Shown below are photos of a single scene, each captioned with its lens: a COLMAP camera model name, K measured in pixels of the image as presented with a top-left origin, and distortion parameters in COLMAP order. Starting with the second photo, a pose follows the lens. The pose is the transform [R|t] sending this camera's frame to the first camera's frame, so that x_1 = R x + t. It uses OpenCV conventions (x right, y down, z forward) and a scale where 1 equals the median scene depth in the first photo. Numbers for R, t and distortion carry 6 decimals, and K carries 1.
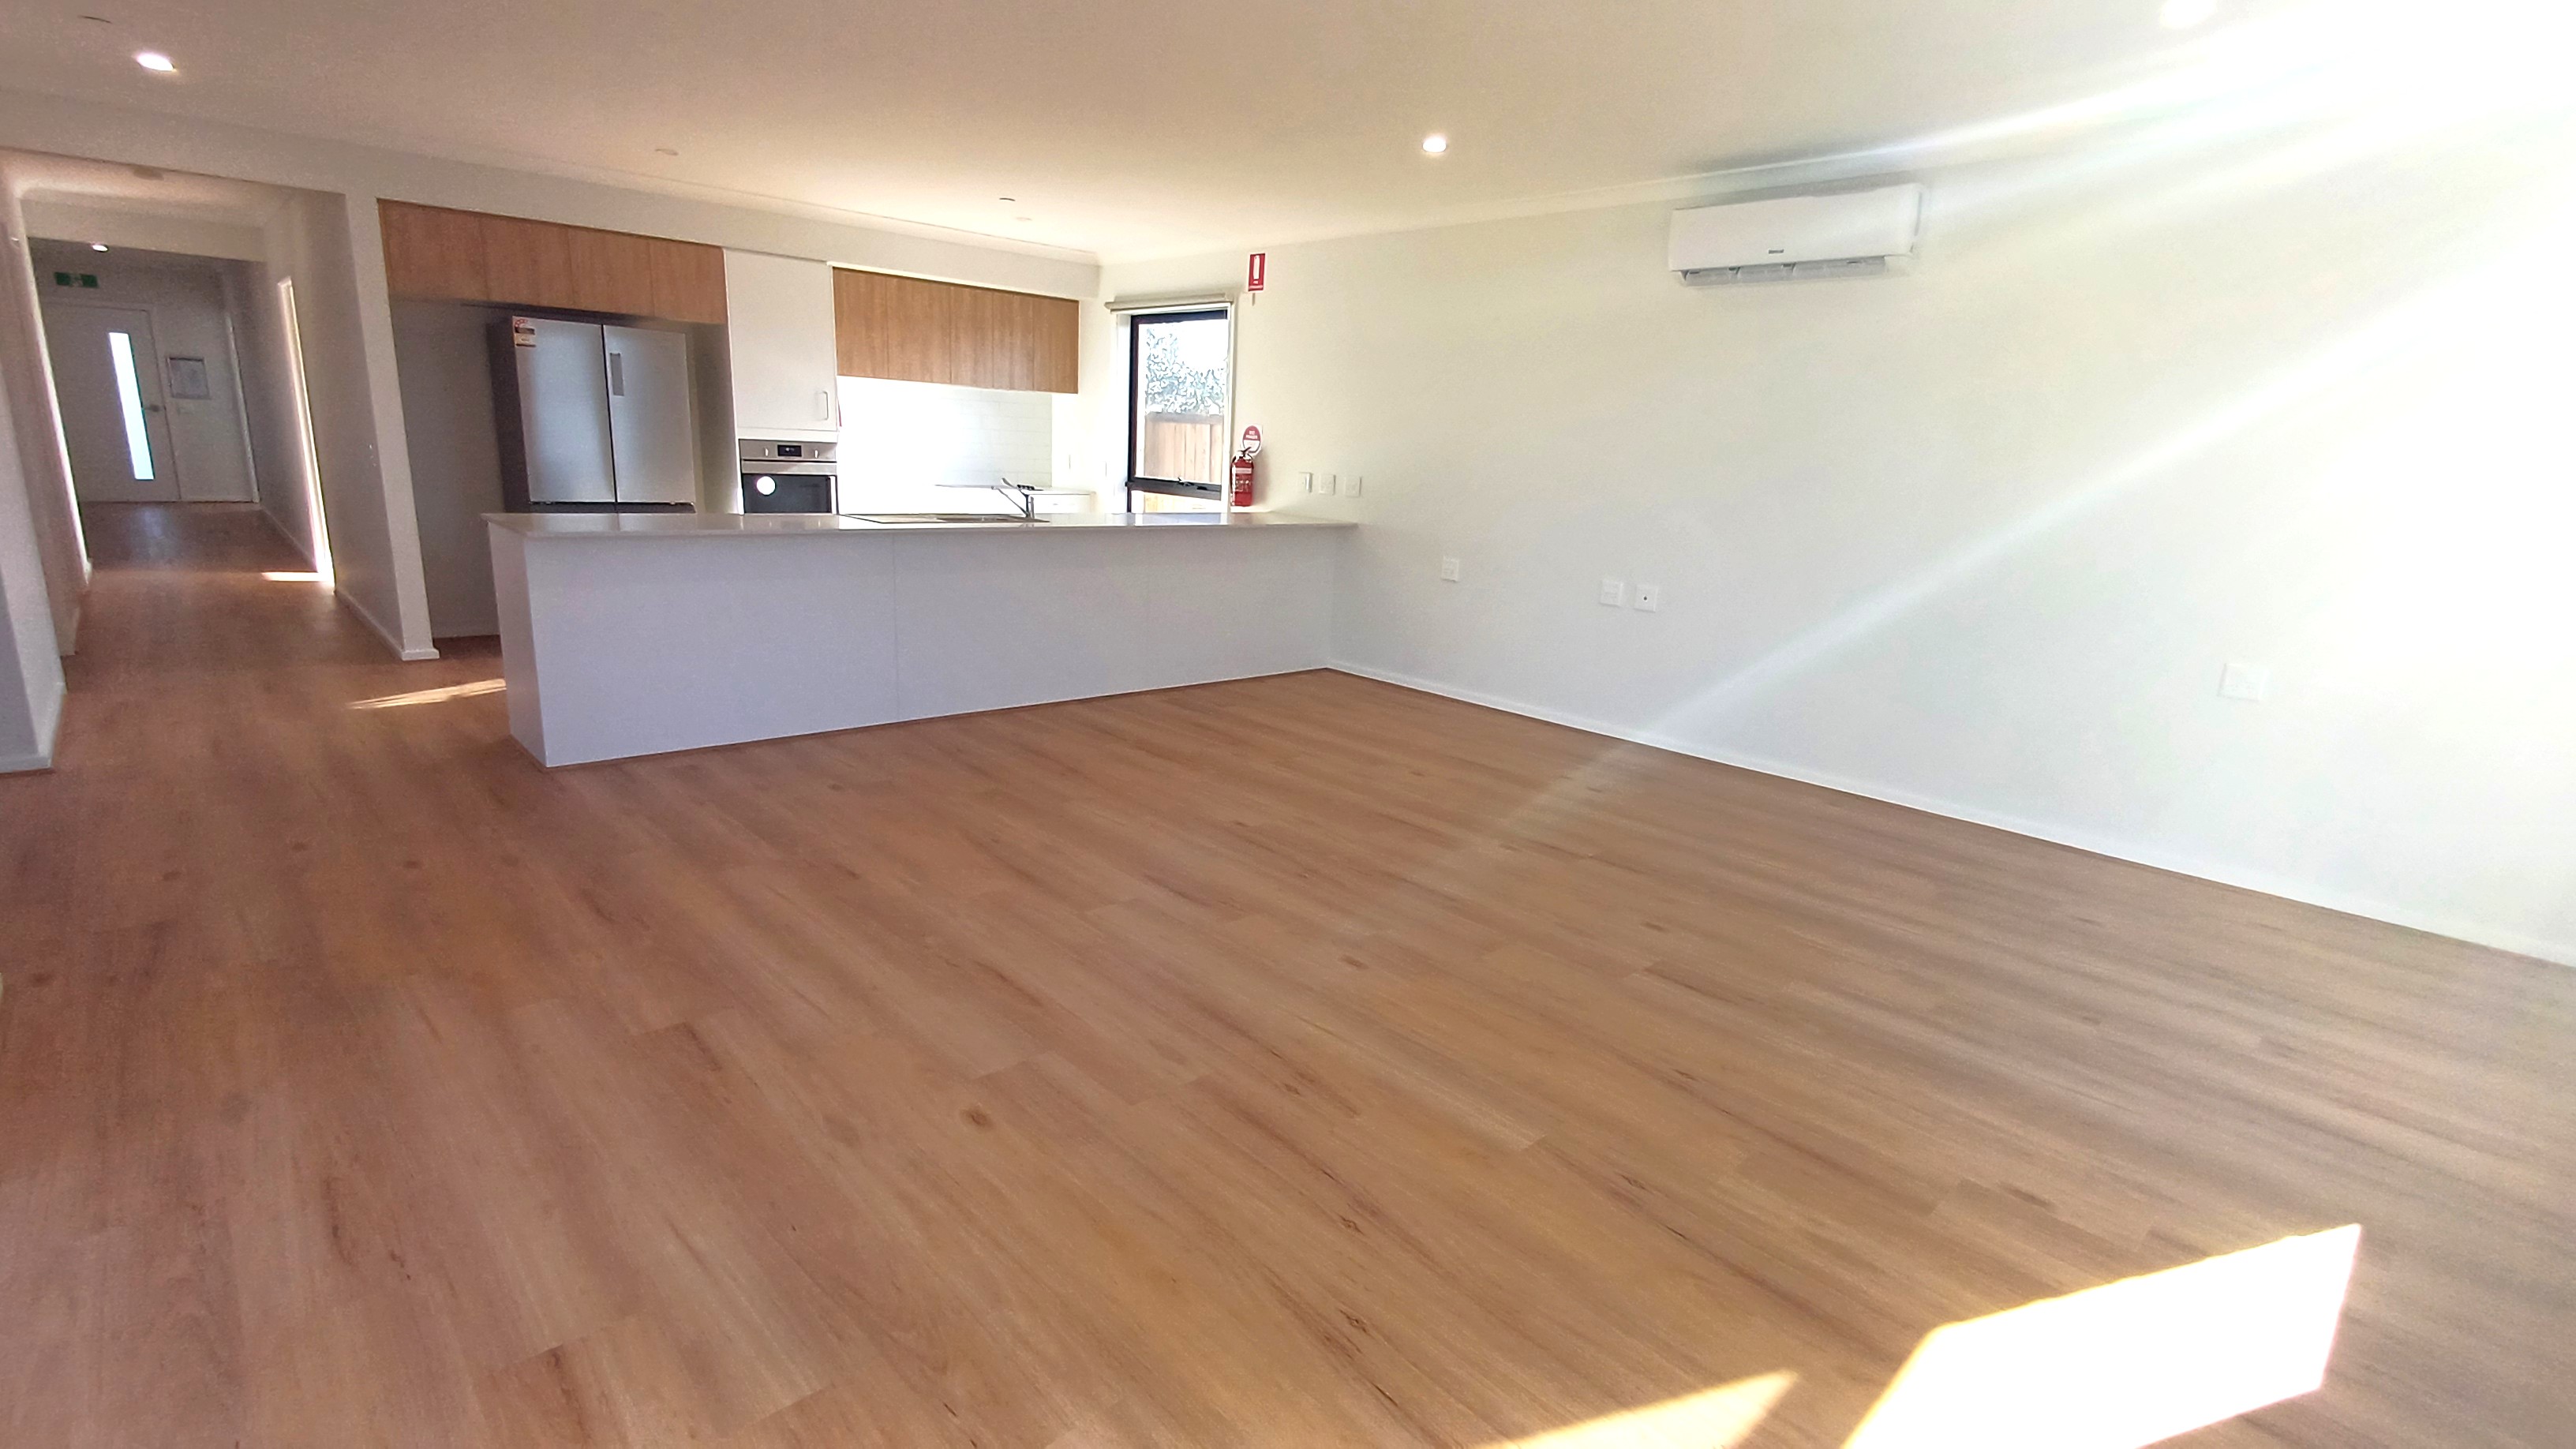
lens RADIAL K [[1174.6, 0, 1280.0], [0, 1174.6, 731.0], [0, 0, 1]] dist [0.003289, -0.000289]
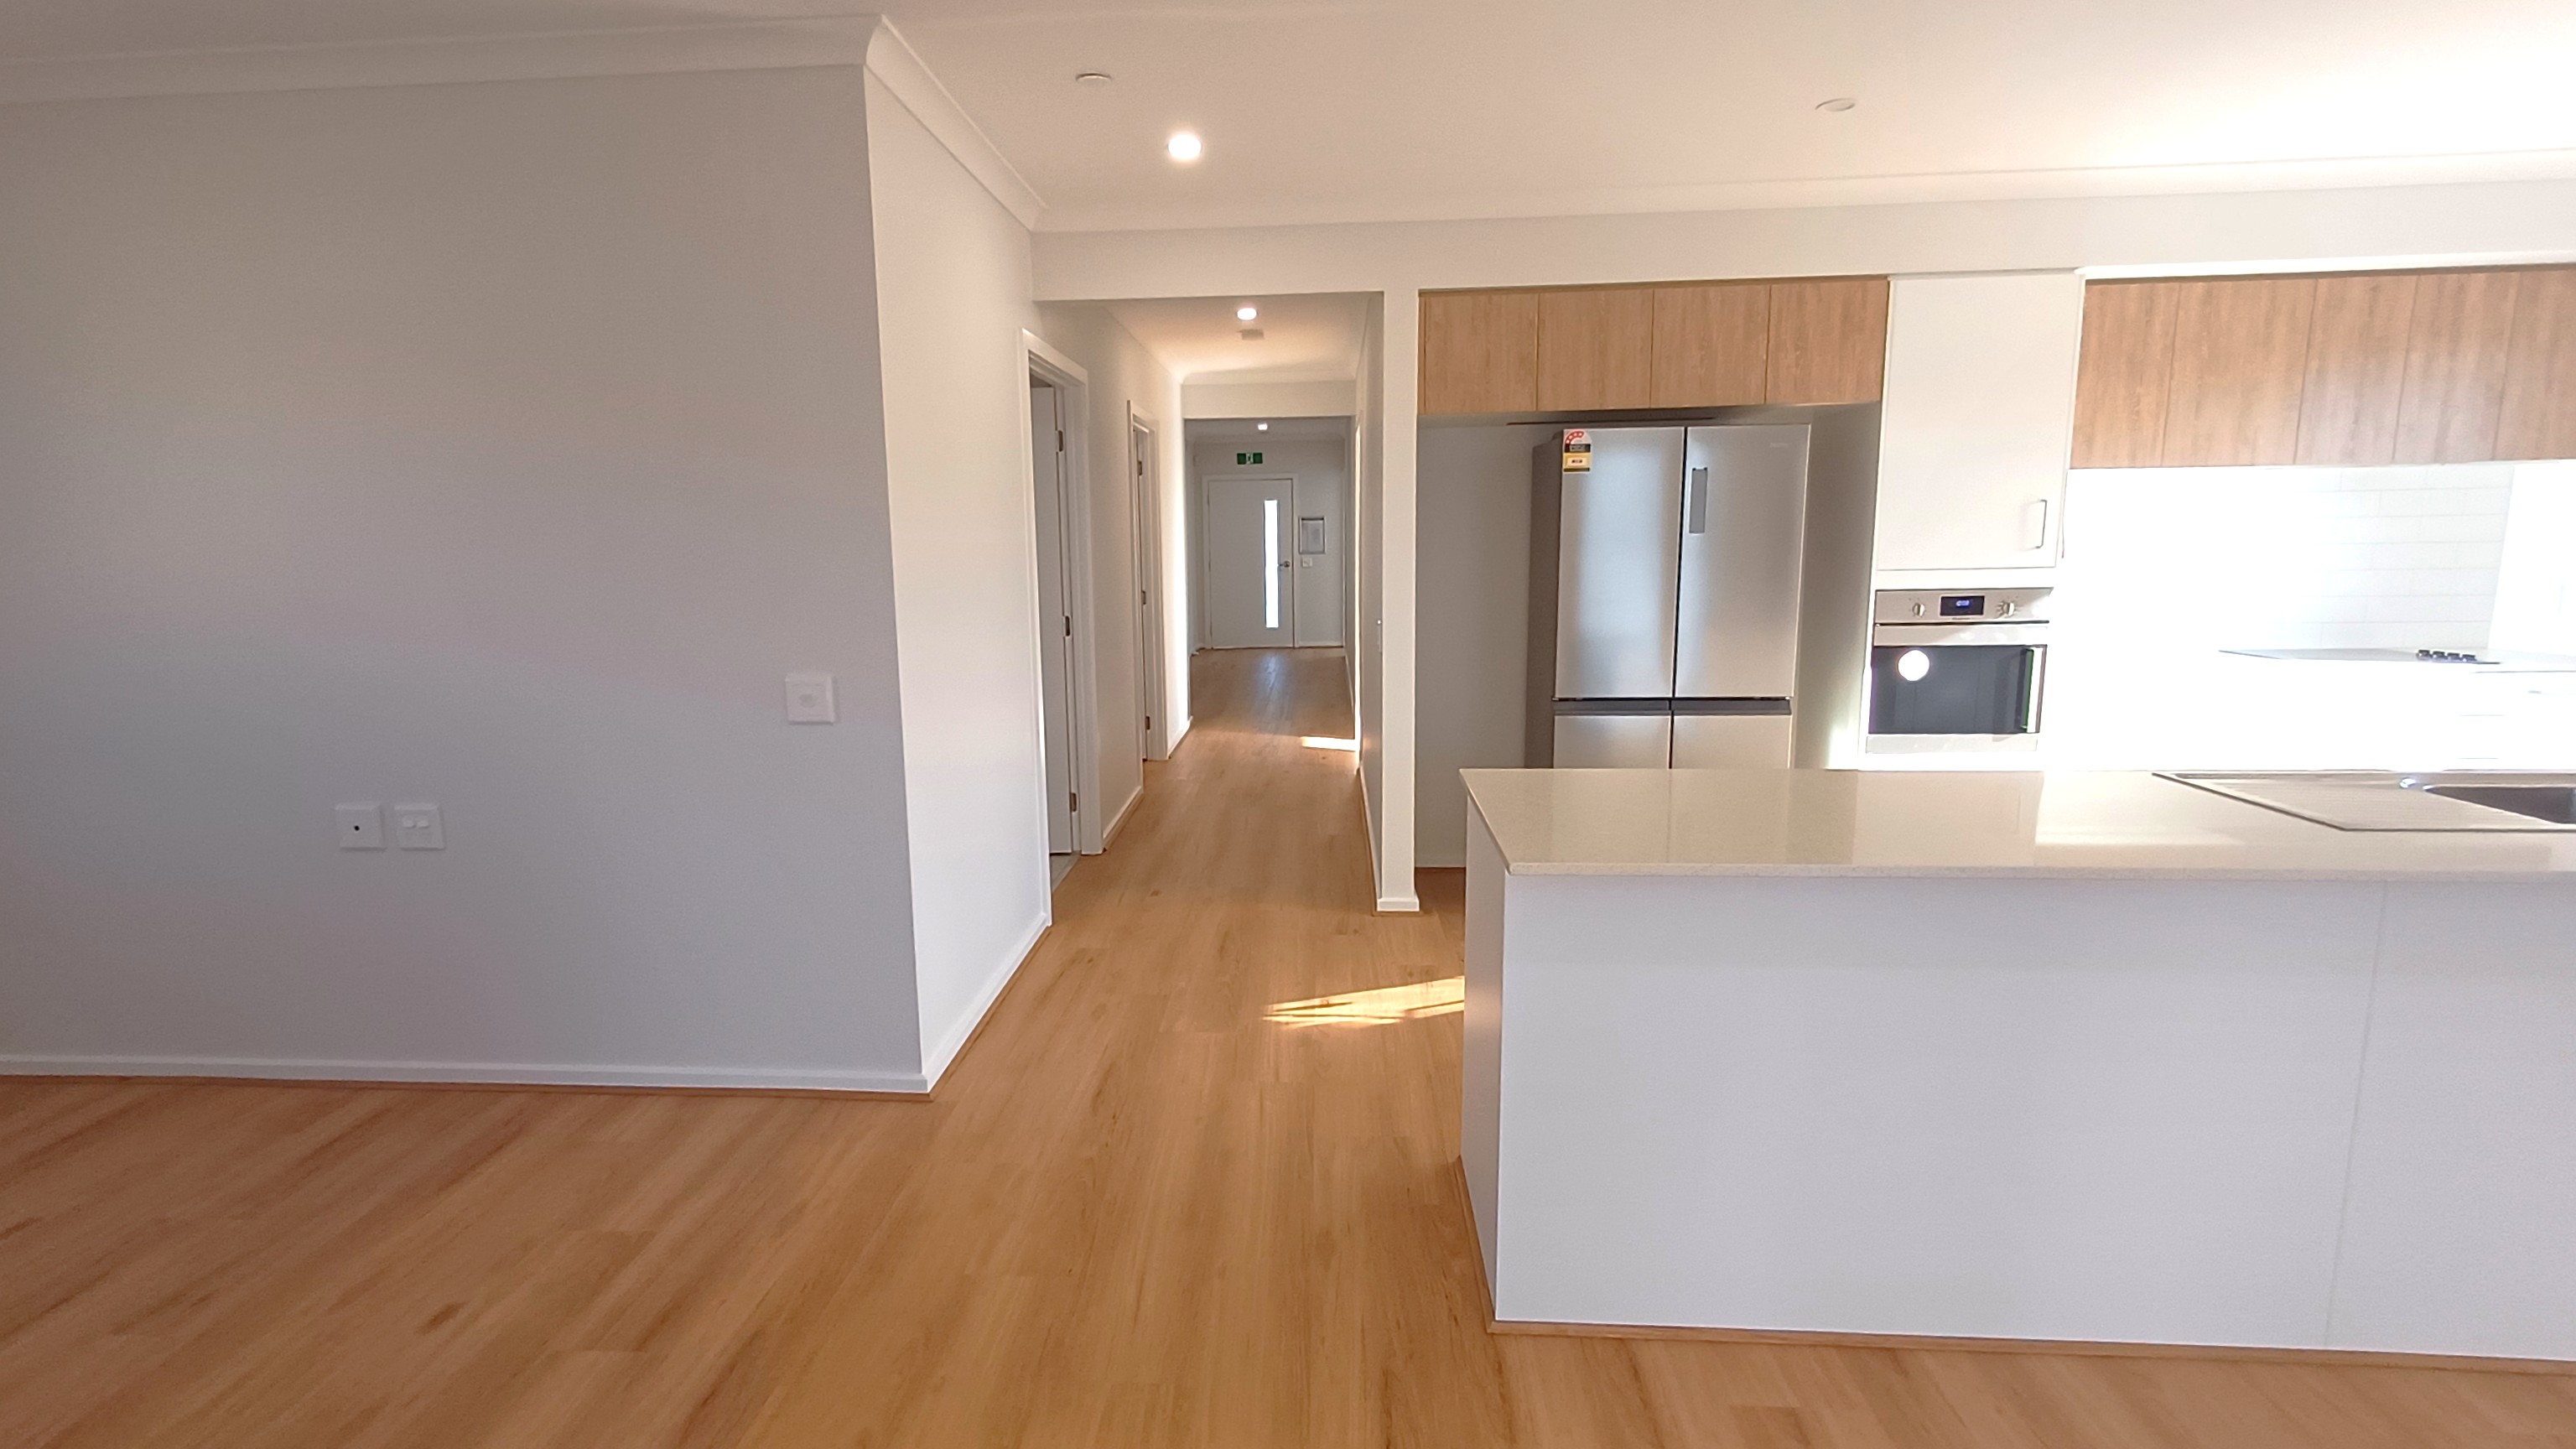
lens RADIAL K [[1246.6, 0, 1226.9], [0, 1246.6, 745.2], [0, 0, 1]] dist [0.002917, 0.000504]
pose [[0.672140, 0.062076, -0.737817, -0.204856], [-0.129050, 0.991049, -0.034181, -0.103677], [0.729091, 0.118190, 0.674135, 0.334390]]
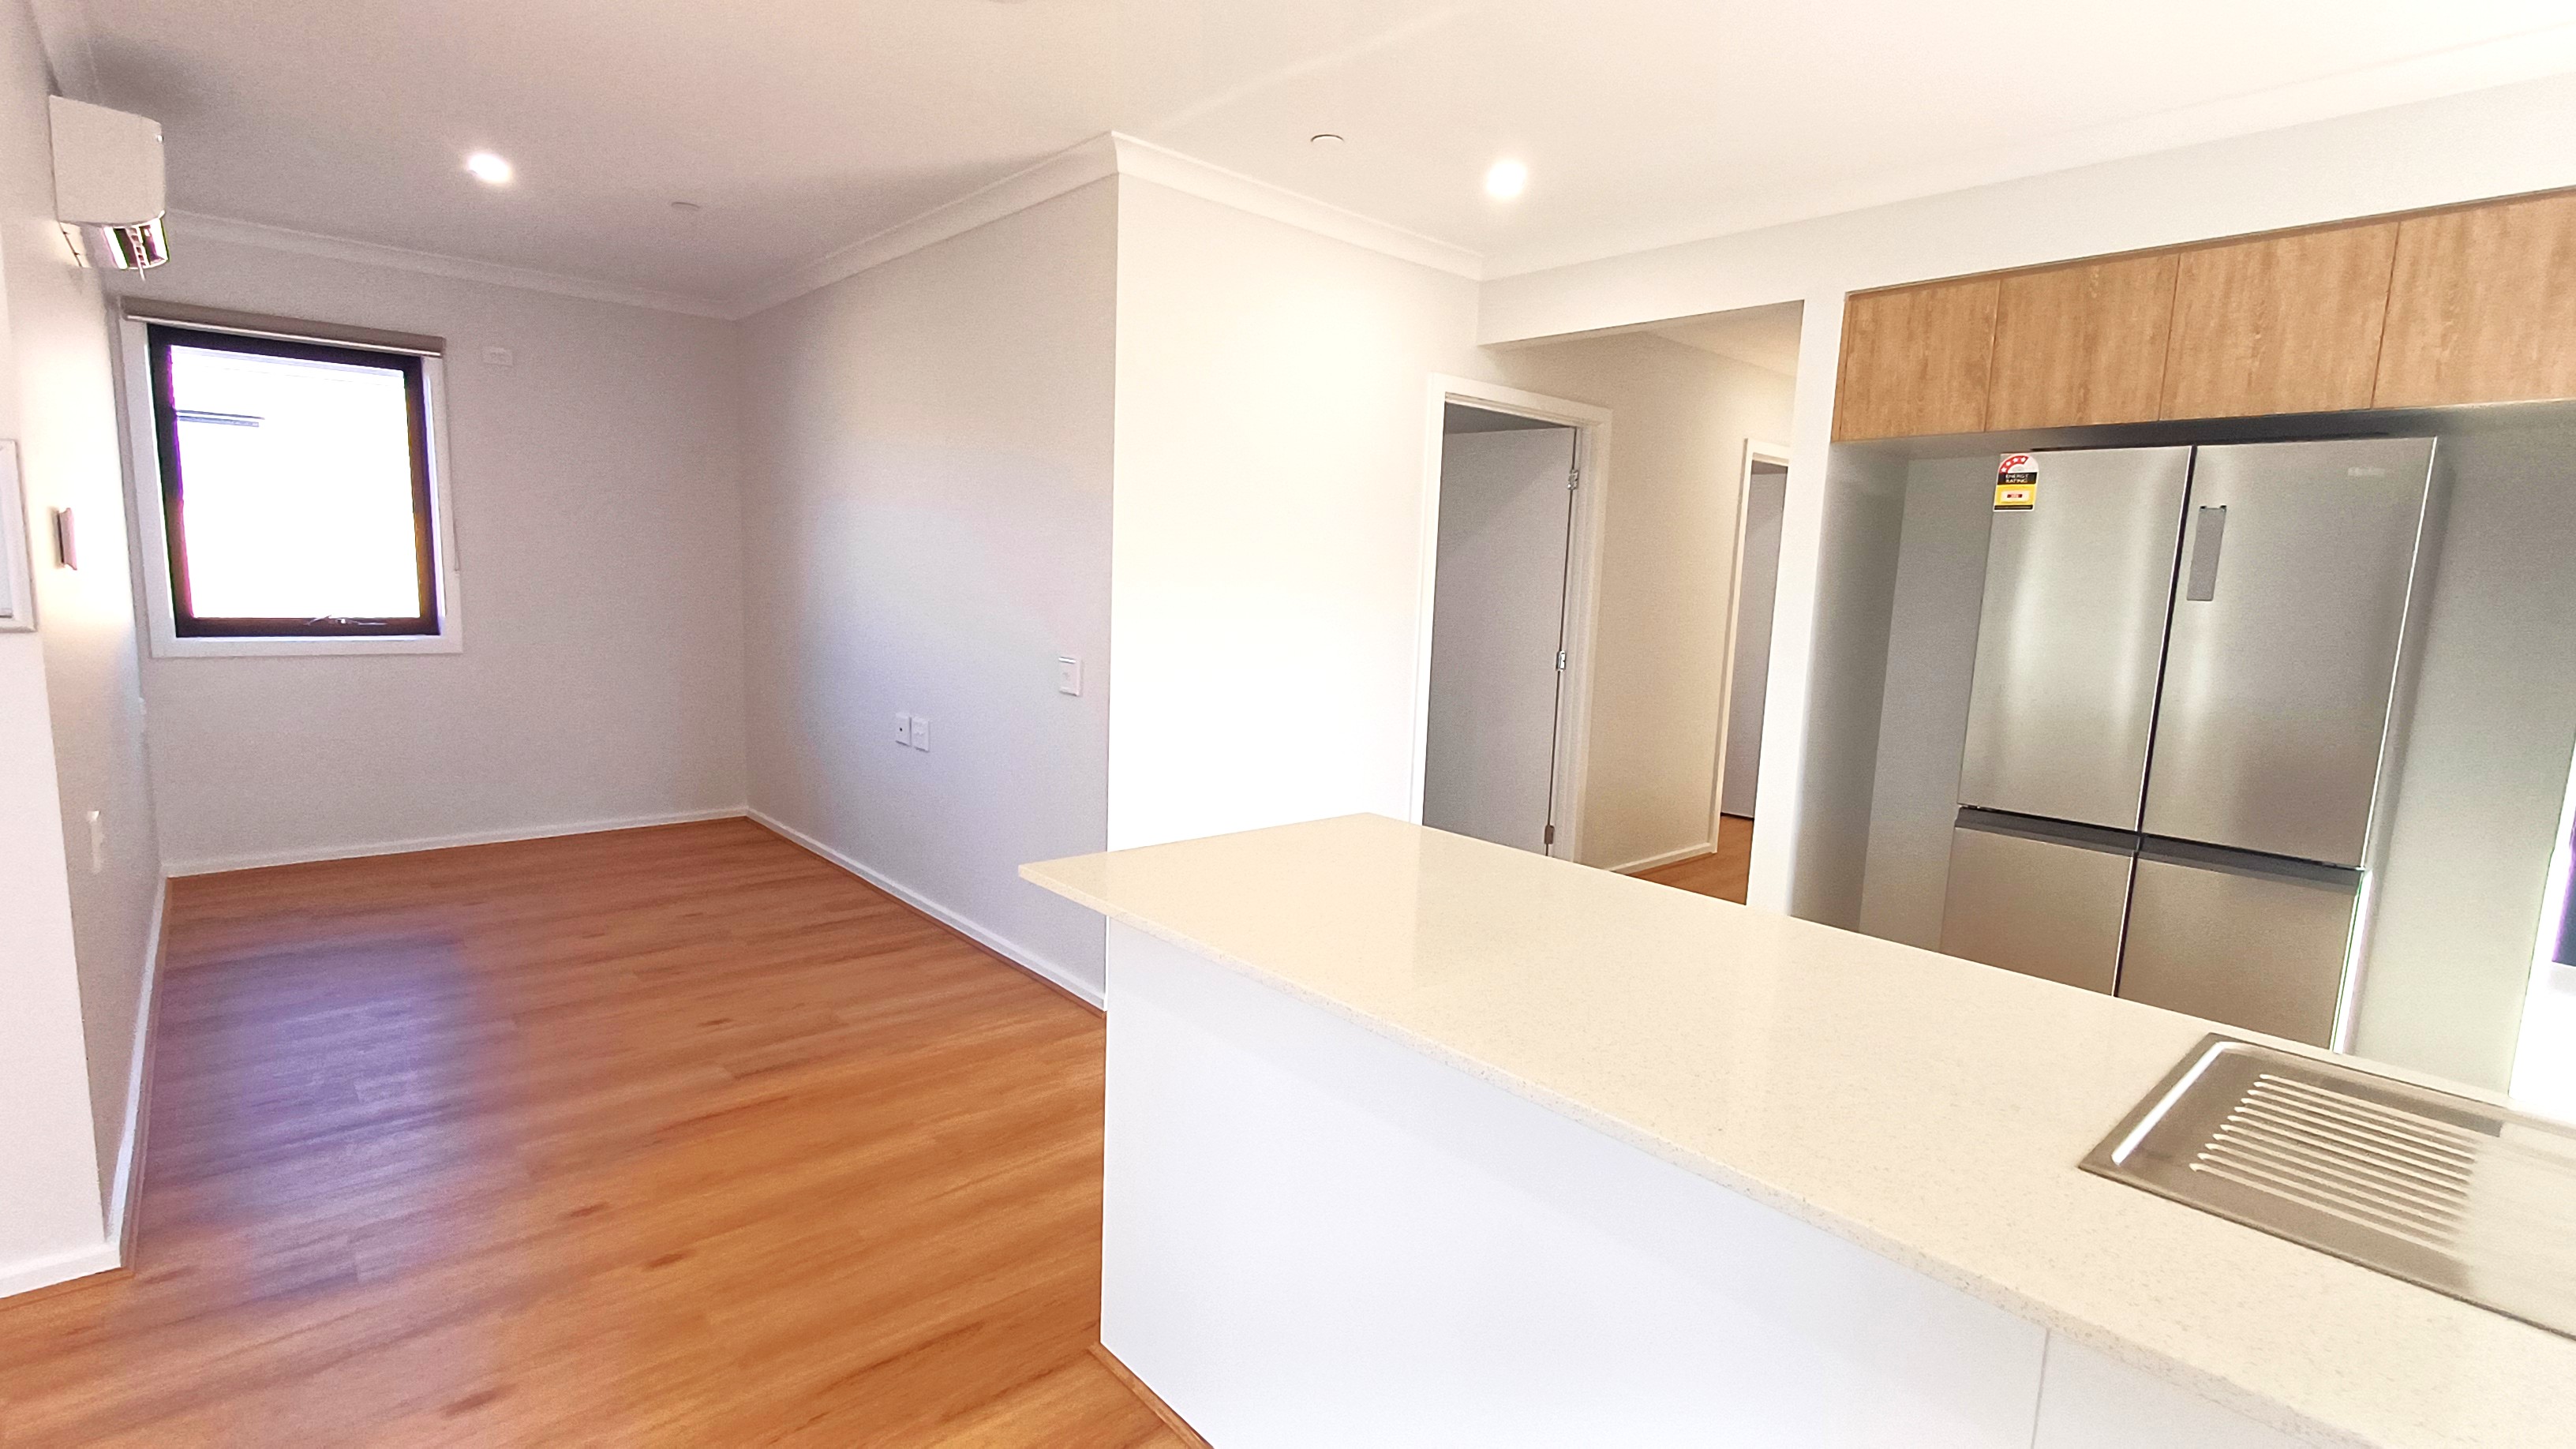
lens RADIAL K [[1174.6, 0, 1286.0], [0, 1174.6, 736.9], [0, 0, 1]] dist [0.003289, -0.000289]
pose [[-0.021246, 0.090347, -0.995684, -0.105954], [-0.277719, 0.956181, 0.092688, -0.163537], [0.960428, 0.278489, 0.004776, 0.611761]]
